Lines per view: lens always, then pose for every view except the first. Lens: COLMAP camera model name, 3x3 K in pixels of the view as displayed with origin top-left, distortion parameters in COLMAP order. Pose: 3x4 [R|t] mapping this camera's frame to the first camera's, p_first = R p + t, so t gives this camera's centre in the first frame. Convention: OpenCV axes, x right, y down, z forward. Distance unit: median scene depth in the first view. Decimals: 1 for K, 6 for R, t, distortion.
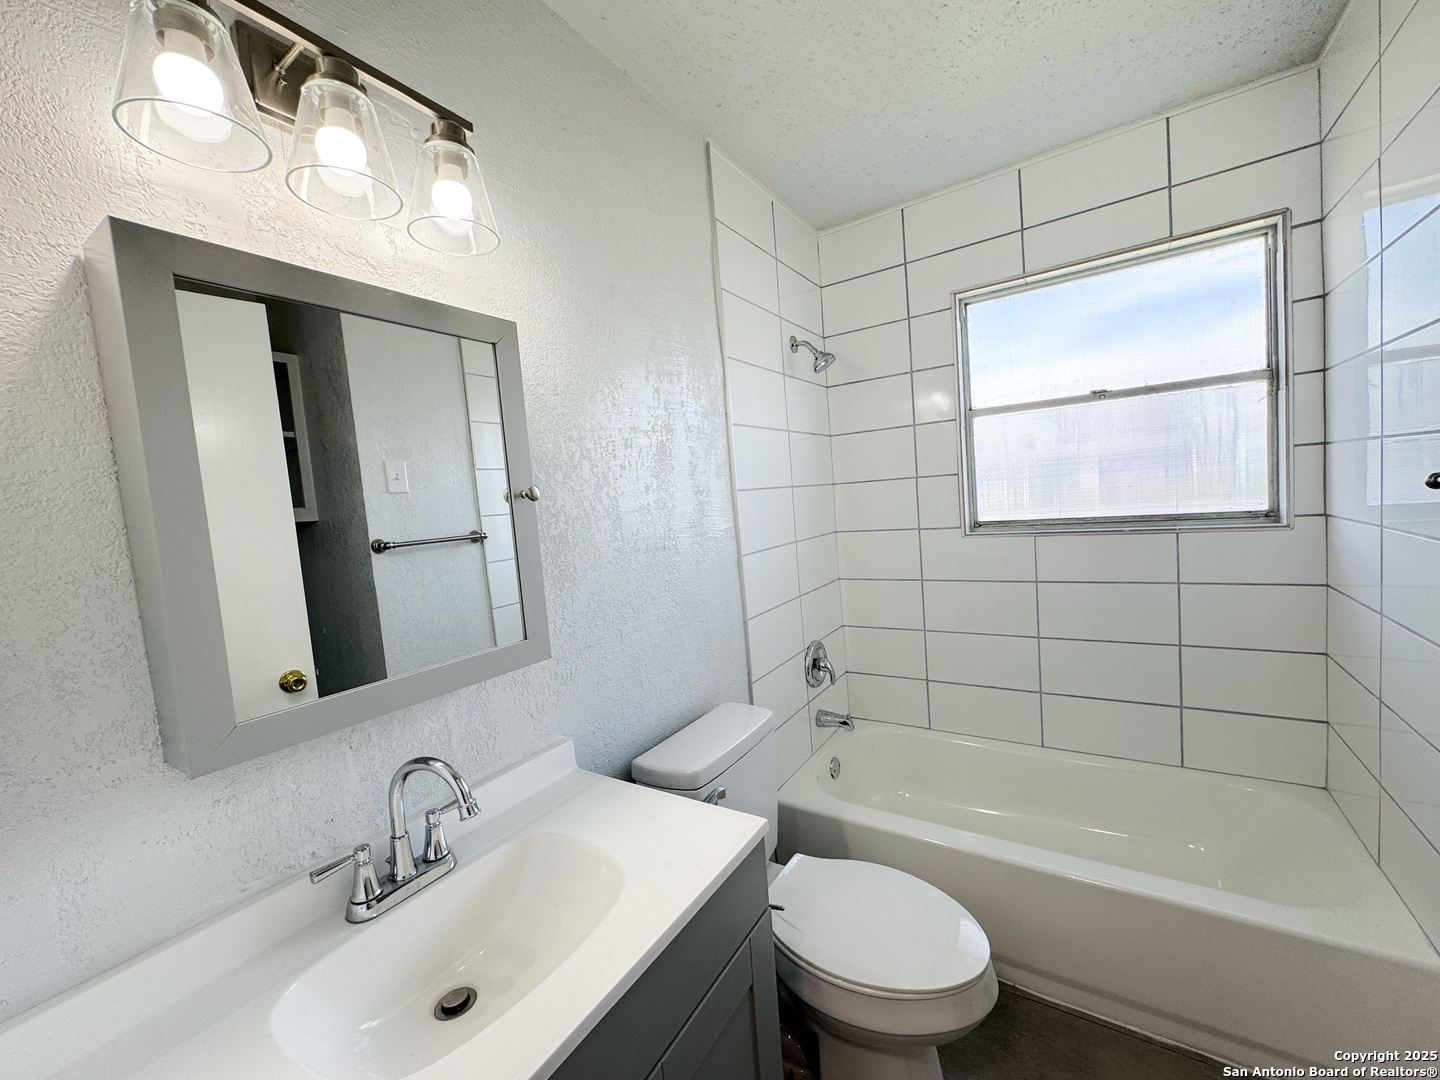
lens RADIAL K [[578.5, 0, 723.5], [0, 578.5, 540.4], [0, 0, 1]] dist [-0.003905, -0.000401]
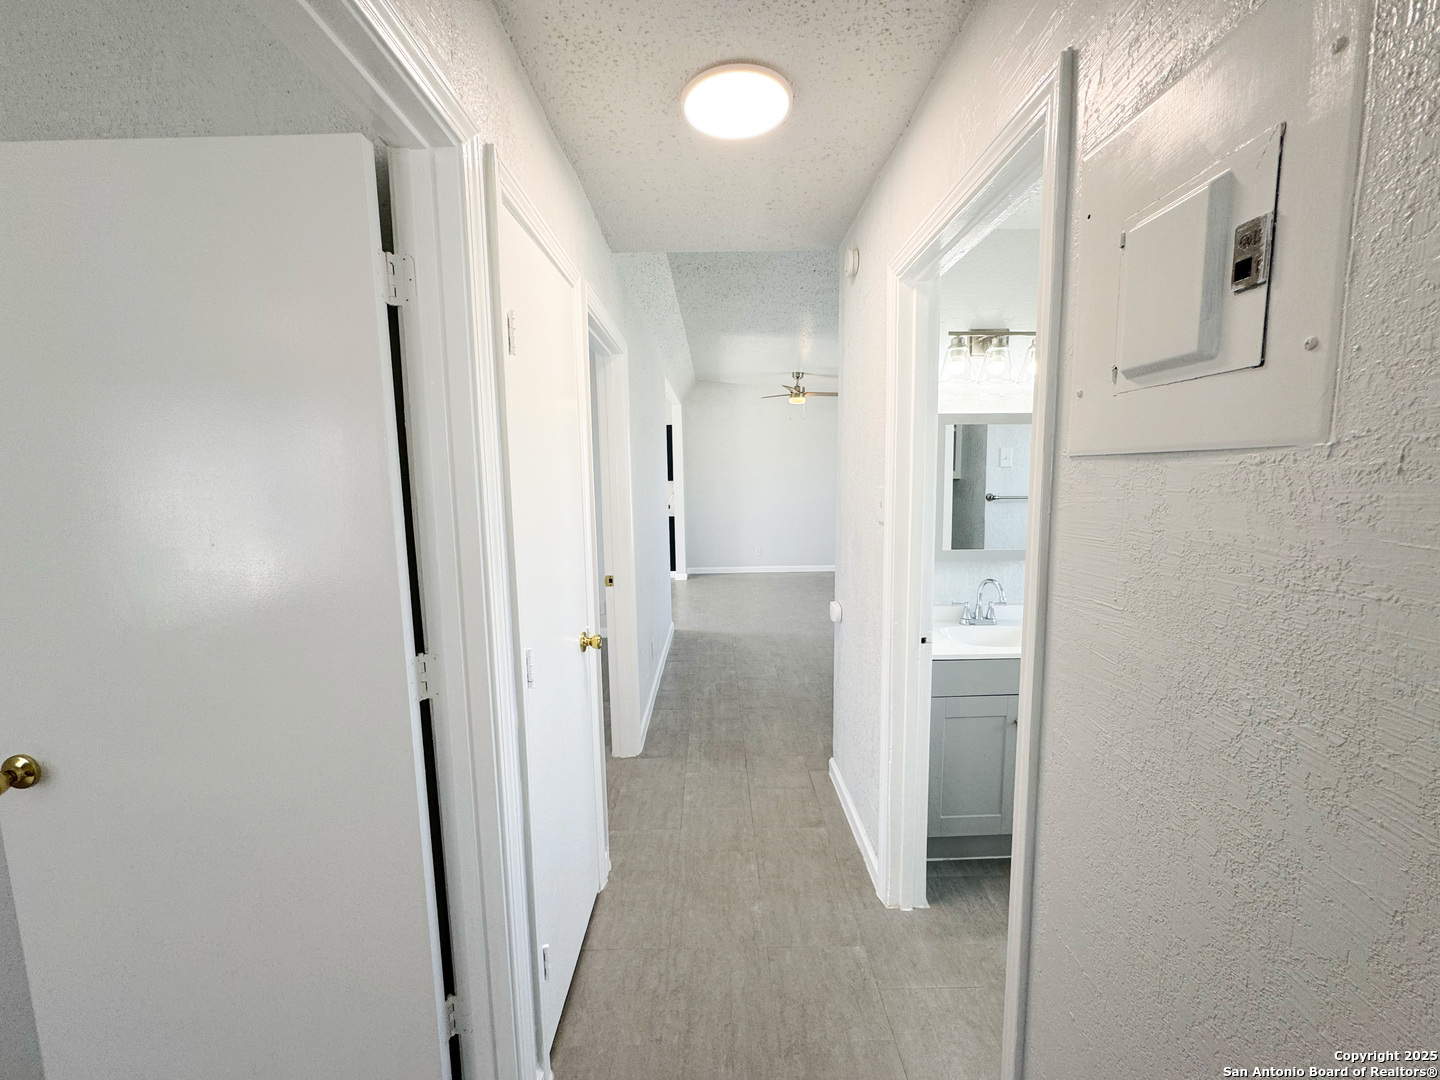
lens RADIAL K [[578.5, 0, 724.3], [0, 578.5, 539.1], [0, 0, 1]] dist [-0.003905, -0.000401]
pose [[0.561021, 0.163857, -0.811422, 0.383535], [-0.081868, 0.986391, 0.142586, -0.049023], [0.823743, -0.013564, 0.566801, -0.640993]]
